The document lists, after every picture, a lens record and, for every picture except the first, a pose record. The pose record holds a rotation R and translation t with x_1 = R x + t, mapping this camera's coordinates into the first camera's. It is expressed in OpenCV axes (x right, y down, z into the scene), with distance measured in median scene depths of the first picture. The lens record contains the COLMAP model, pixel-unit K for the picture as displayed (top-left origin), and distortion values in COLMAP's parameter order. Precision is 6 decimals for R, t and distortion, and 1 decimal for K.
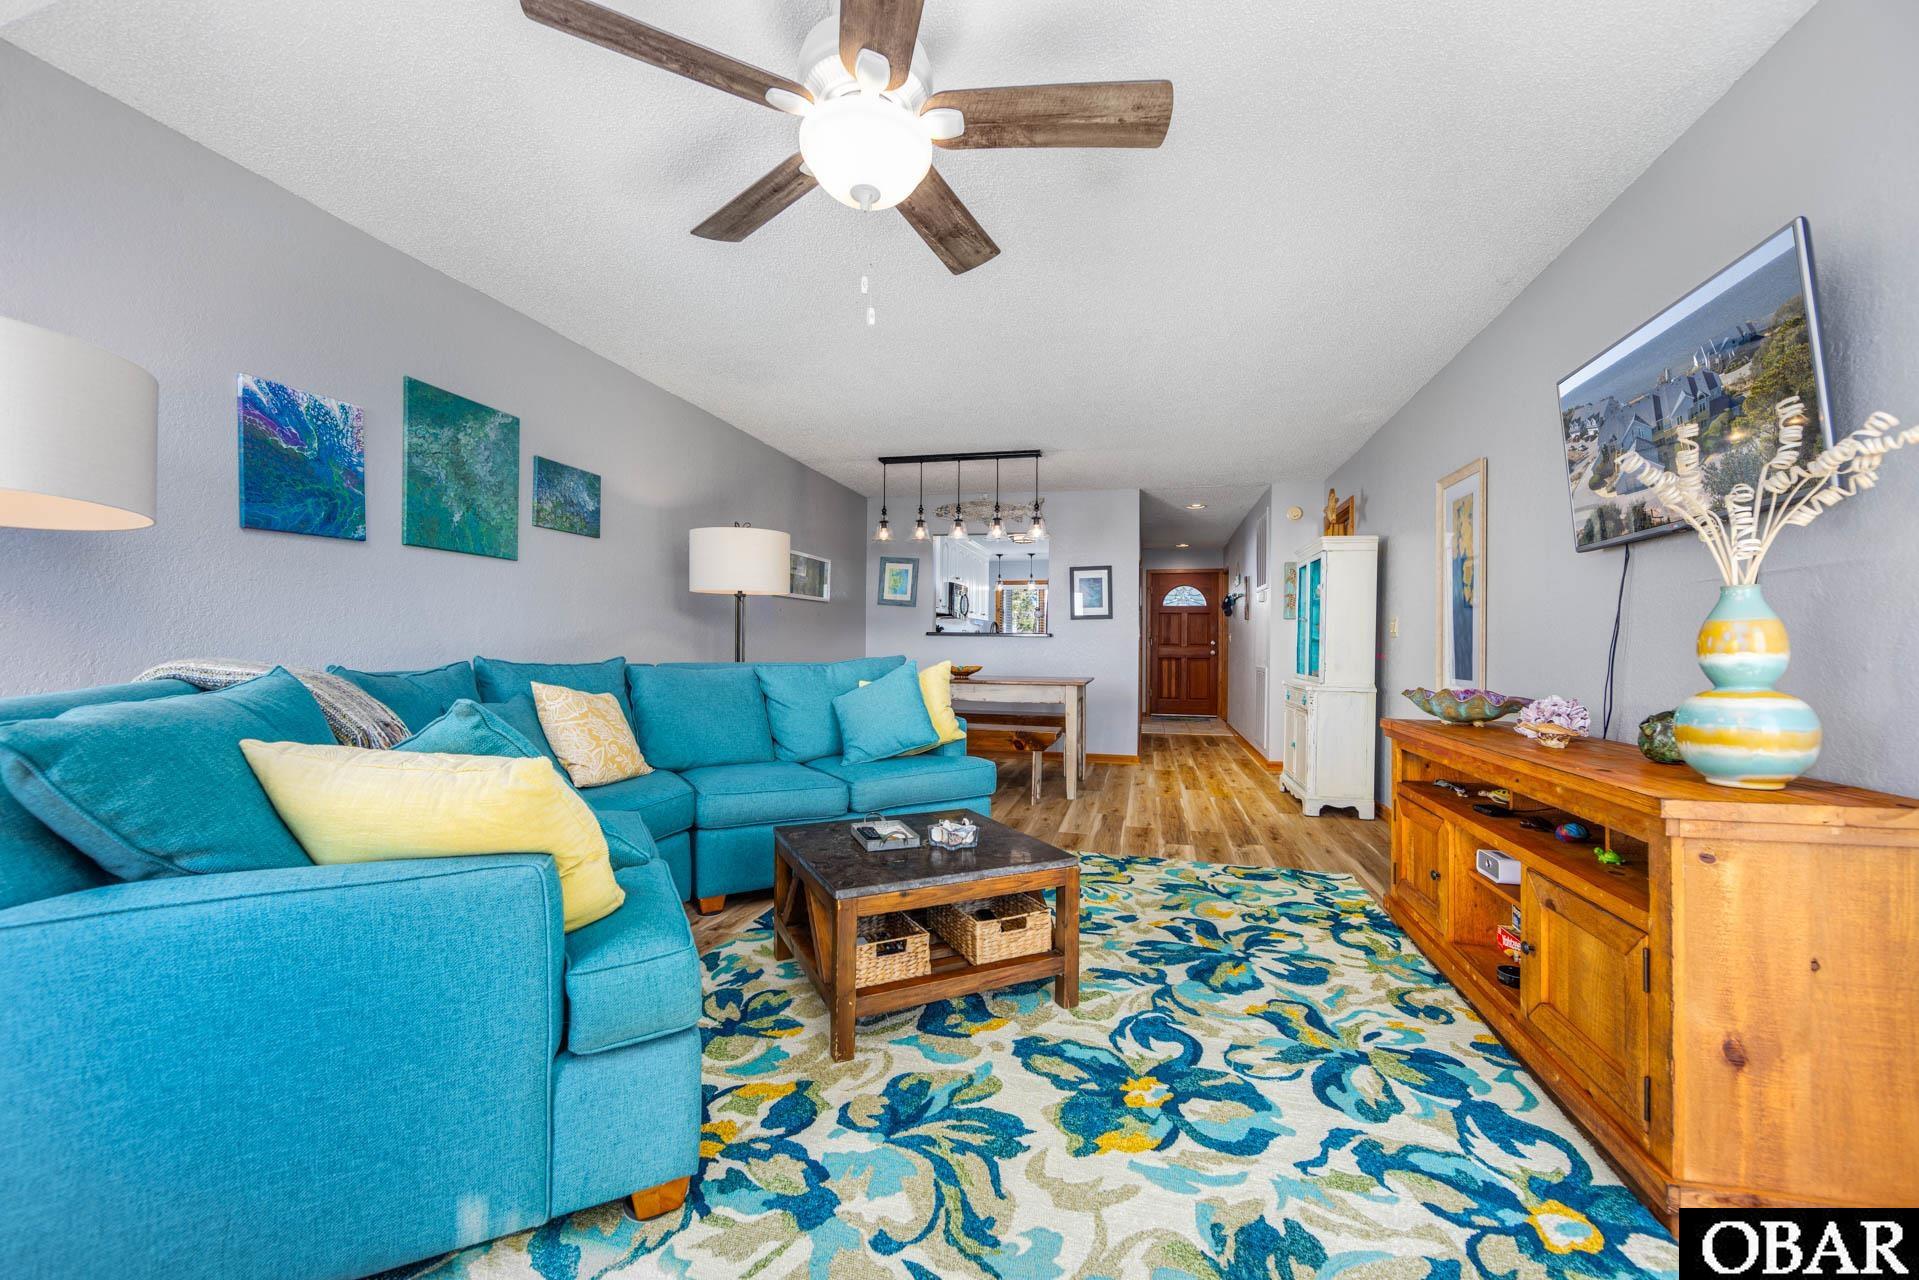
lens RADIAL K [[756.7, 0, 964.8], [0, 756.7, 646.2], [0, 0, 1]] dist [0.002198, -0.000098]
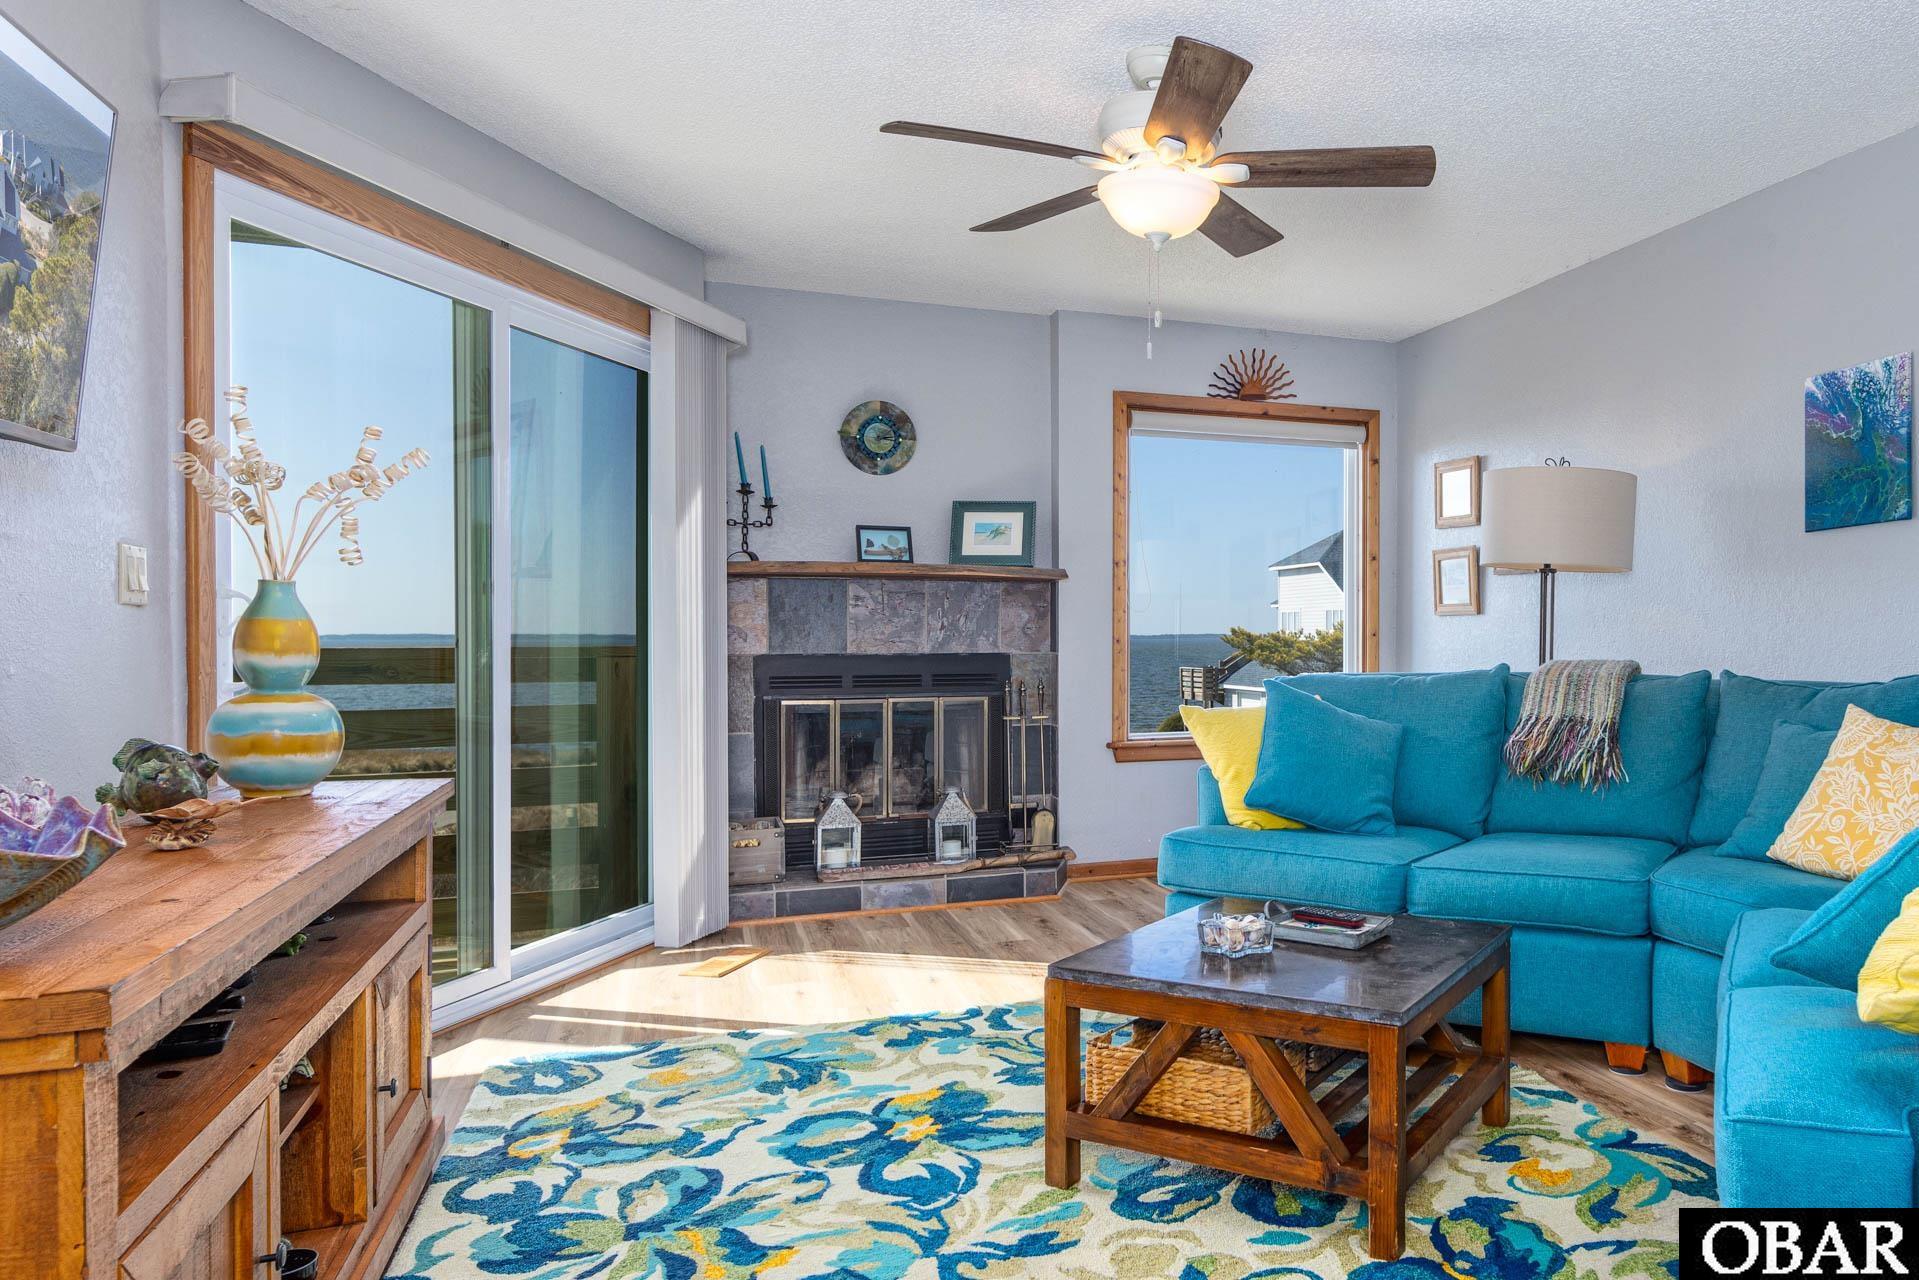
lens RADIAL K [[1277.4, 0, 1245.7], [0, 1277.4, 651.4], [0, 0, 1]] dist [-0.000071, 0.002688]
pose [[-0.797352, -0.000661, -0.603515, 0.618987], [-0.005114, 0.999971, 0.005661, -0.004173], [0.603493, 0.007600, -0.797332, 1.792629]]
